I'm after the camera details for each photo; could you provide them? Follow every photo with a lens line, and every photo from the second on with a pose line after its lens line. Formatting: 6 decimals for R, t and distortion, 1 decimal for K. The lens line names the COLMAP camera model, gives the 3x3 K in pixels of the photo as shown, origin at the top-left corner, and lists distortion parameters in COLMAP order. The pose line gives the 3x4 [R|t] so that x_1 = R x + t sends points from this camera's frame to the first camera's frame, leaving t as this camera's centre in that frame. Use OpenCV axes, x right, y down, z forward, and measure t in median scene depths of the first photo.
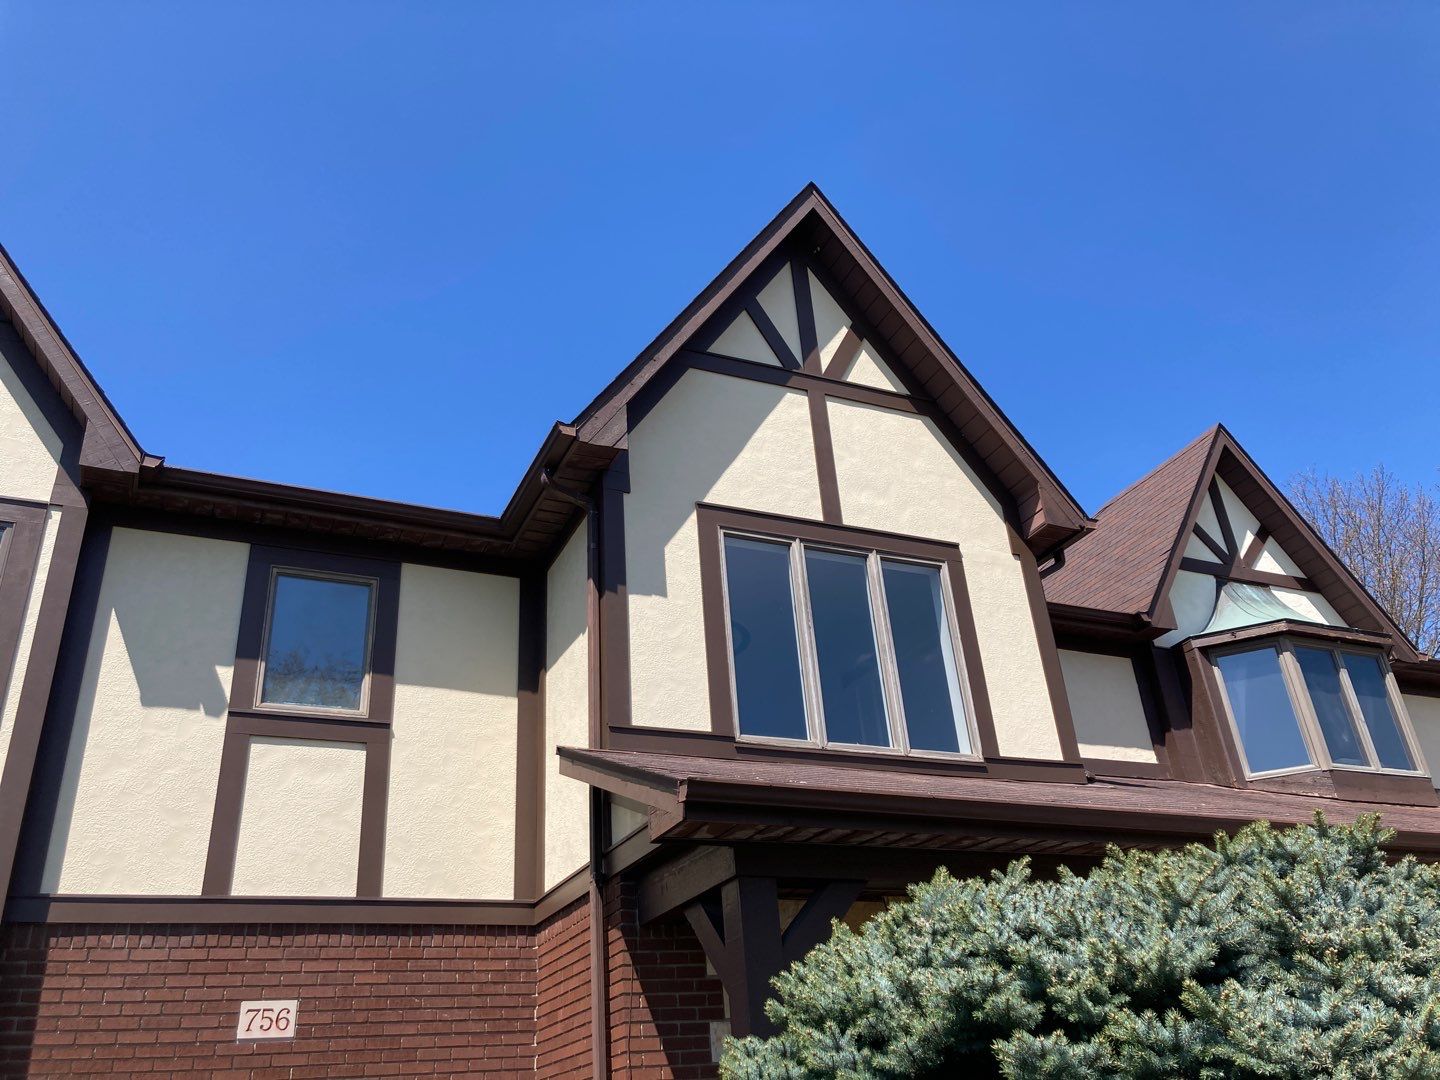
lens RADIAL K [[1171.8, 0, 712.6], [0, 1171.8, 518.4], [0, 0, 1]] dist [0.038301, -0.052718]
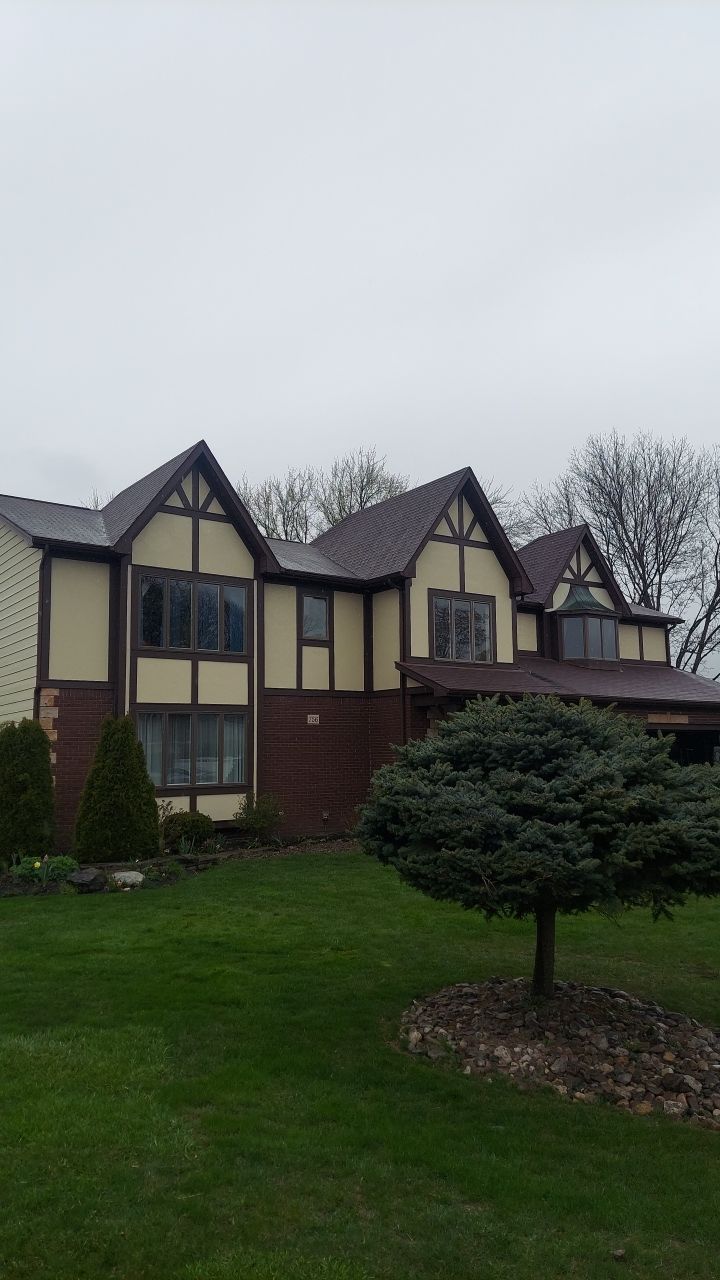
lens RADIAL K [[901.9, 0, 366.1], [0, 901.9, 648.9], [0, 0, 1]] dist [0.115262, -0.104169]
pose [[0.977870, 0.079682, 0.193444, -0.706099], [-0.145676, 0.922978, 0.356215, -0.783866], [-0.150161, -0.376512, 0.914161, -1.490304]]
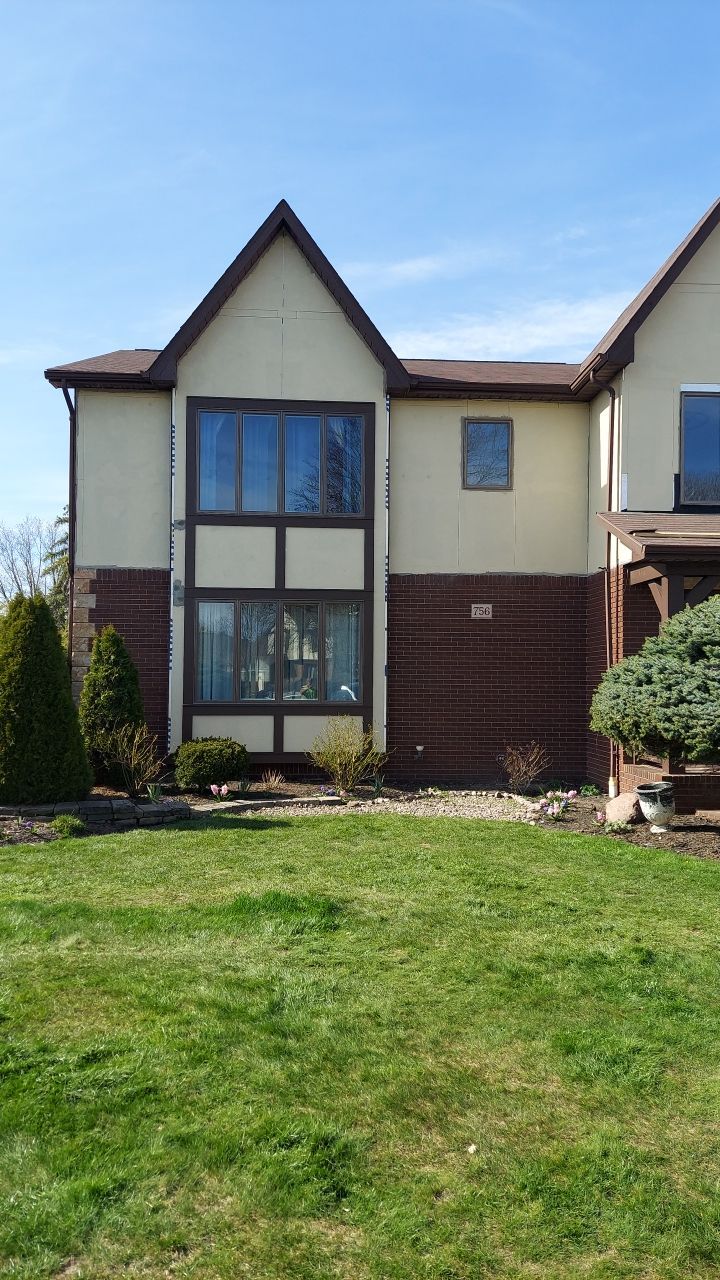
lens RADIAL K [[901.9, 0, 361.3], [0, 901.9, 650.8], [0, 0, 1]] dist [0.115262, -0.104169]
pose [[0.928860, 0.065418, -0.364610, 0.096814], [0.111512, 0.889247, 0.443627, -0.362228], [0.353249, -0.452726, 0.818691, -0.676657]]
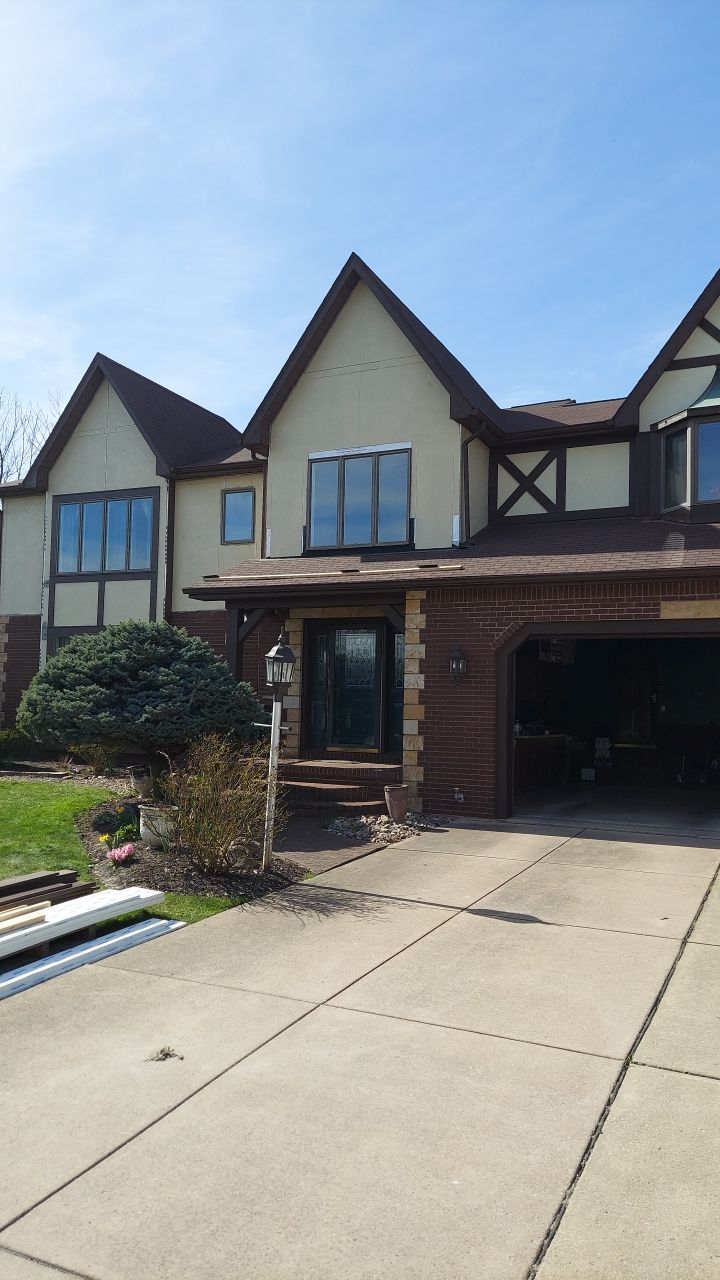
lens RADIAL K [[901.9, 0, 365.1], [0, 901.9, 659.3], [0, 0, 1]] dist [0.115262, -0.104169]
pose [[0.642652, 0.045124, -0.764828, 1.596544], [0.312422, 0.896062, 0.315381, -0.184131], [0.699564, -0.441630, 0.561759, -0.174139]]
